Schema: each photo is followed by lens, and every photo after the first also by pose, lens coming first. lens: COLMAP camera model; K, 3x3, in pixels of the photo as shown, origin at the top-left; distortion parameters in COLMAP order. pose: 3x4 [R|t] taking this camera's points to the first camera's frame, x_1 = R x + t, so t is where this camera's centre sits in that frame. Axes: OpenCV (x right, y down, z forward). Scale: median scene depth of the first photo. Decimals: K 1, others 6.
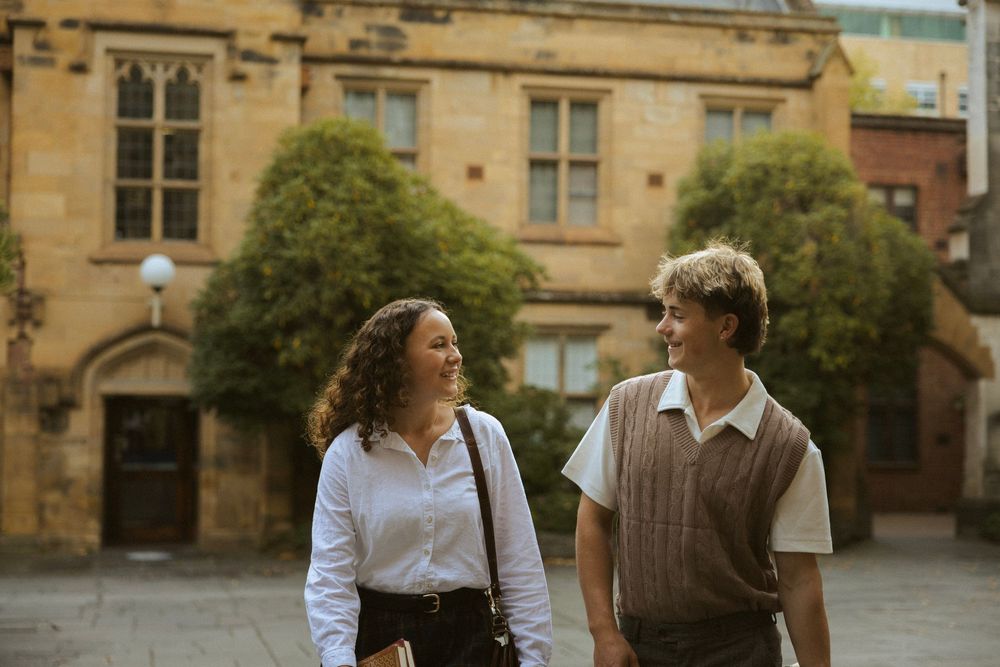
lens RADIAL K [[1675.1, 0, 500.0], [0, 1675.1, 333.5], [0, 0, 1]] dist [0.041614, -0.089178]
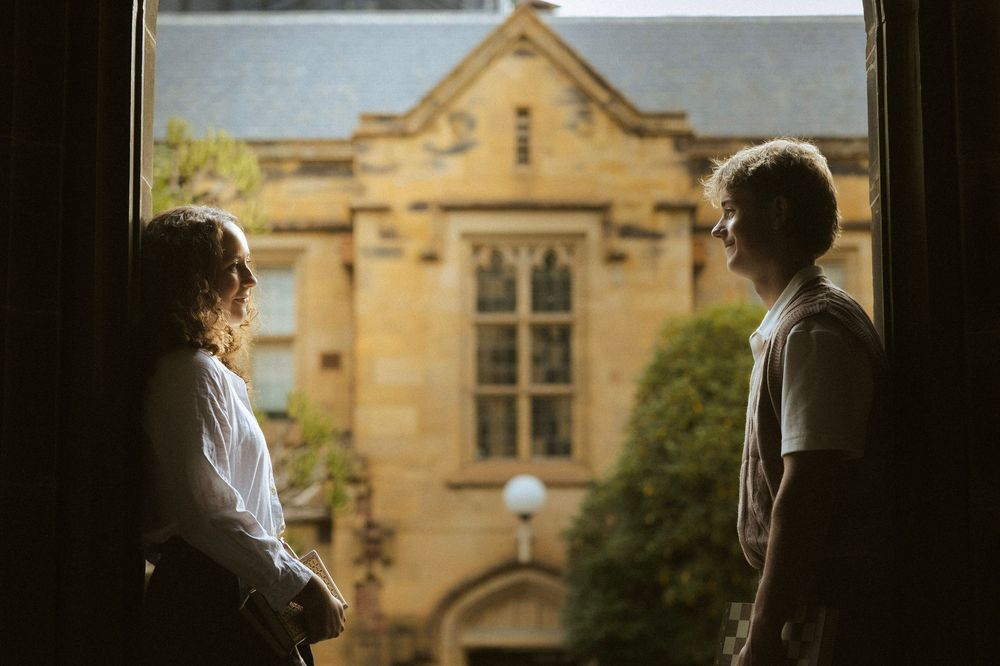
lens RADIAL K [[2467.2, 0, 499.4], [0, 2467.2, 301.3], [0, 0, 1]] dist [0.095972, 0.317458]
pose [[0.973167, -0.047125, -0.225222, 0.062807], [0.020733, 0.992780, -0.118141, 0.011504], [0.229163, 0.110302, 0.967118, -0.193569]]
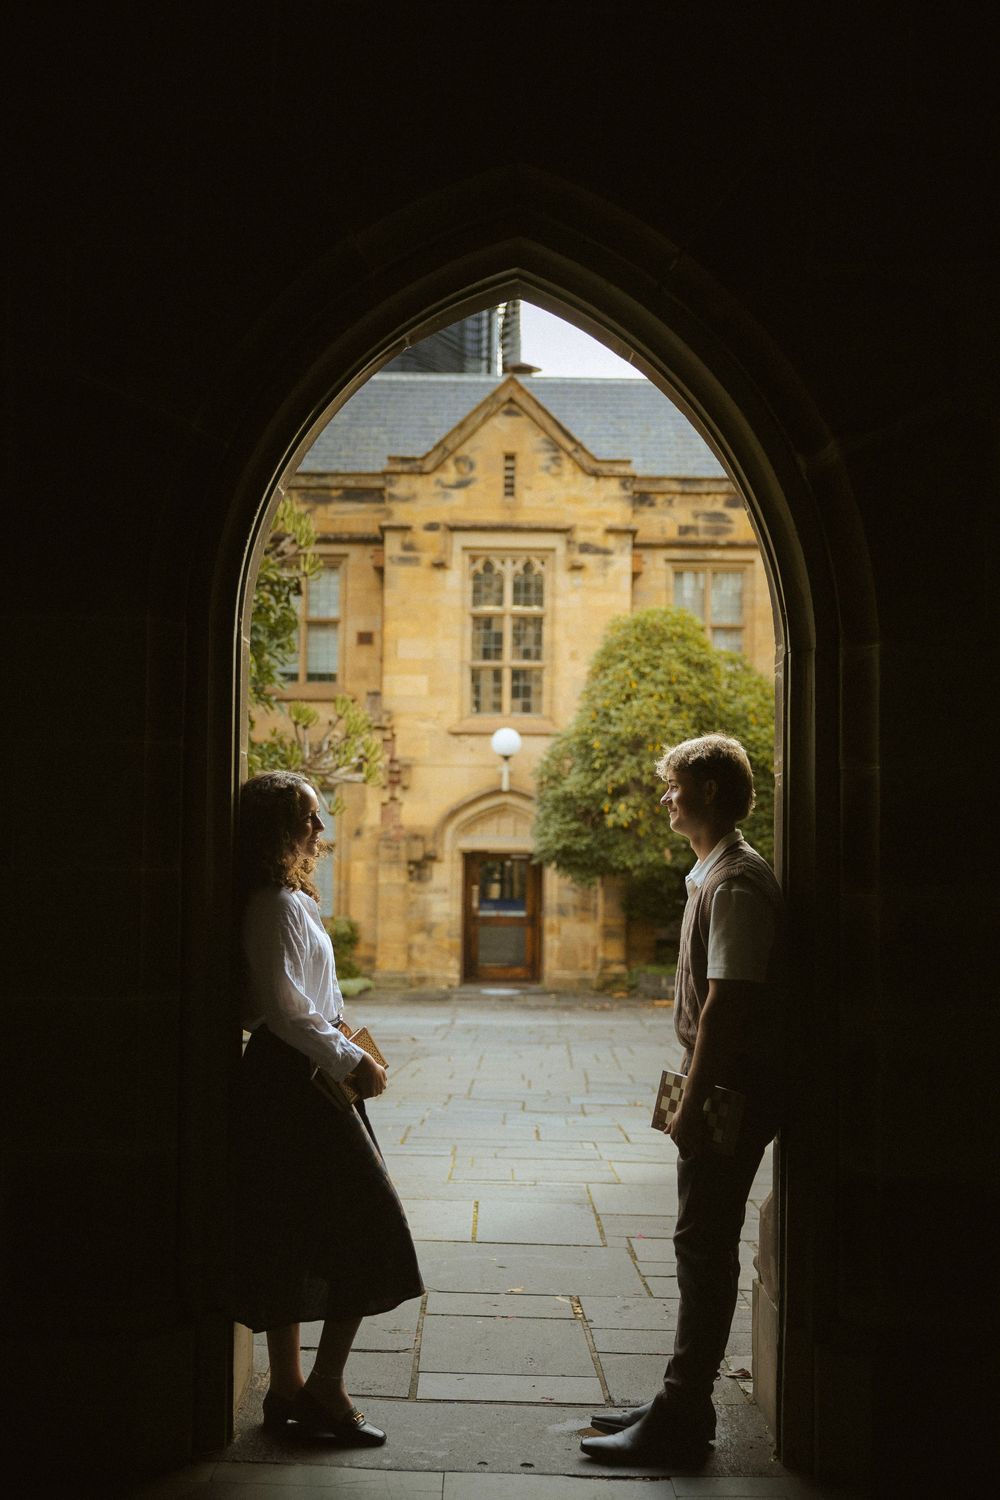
lens RADIAL K [[1802.8, 0, 500.0], [0, 1802.8, 750.0], [0, 0, 1]] dist [0.011112, 0.003102]
pose [[0.975297, -0.007369, -0.220775, 0.061487], [0.004930, 0.999921, -0.011594, -0.017363], [0.220843, 0.010220, 0.975256, -0.193746]]
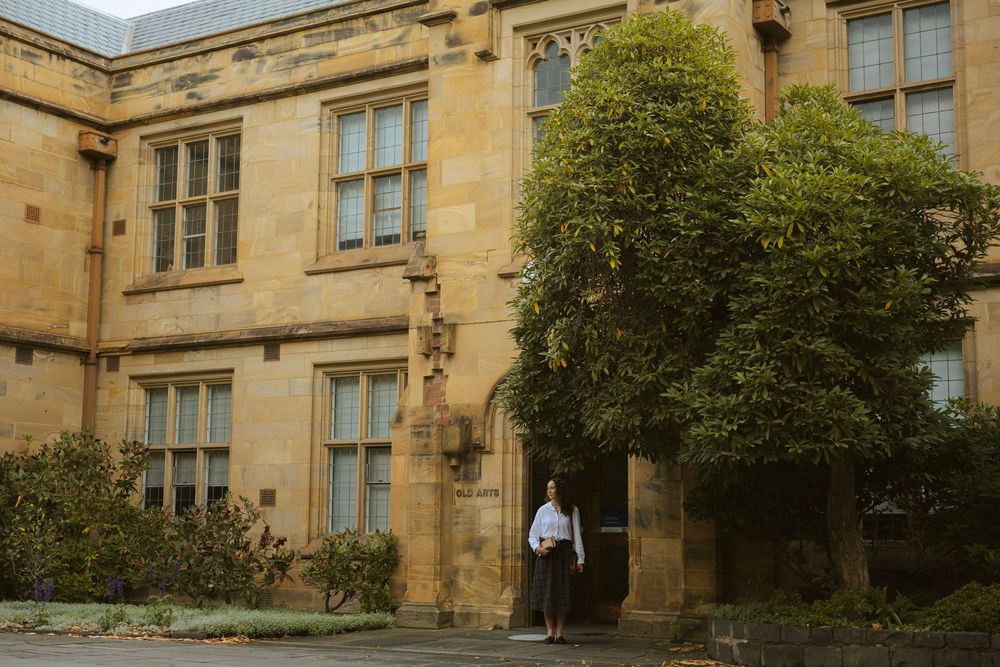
lens RADIAL K [[1412.4, 0, 500.0], [0, 1412.4, 333.5], [0, 0, 1]] dist [0.051059, -0.001679]
pose [[0.709982, -0.096671, -0.697553, 0.247384], [0.030283, 0.993808, -0.106906, 0.060905], [0.703569, 0.054777, 0.708513, 0.505285]]
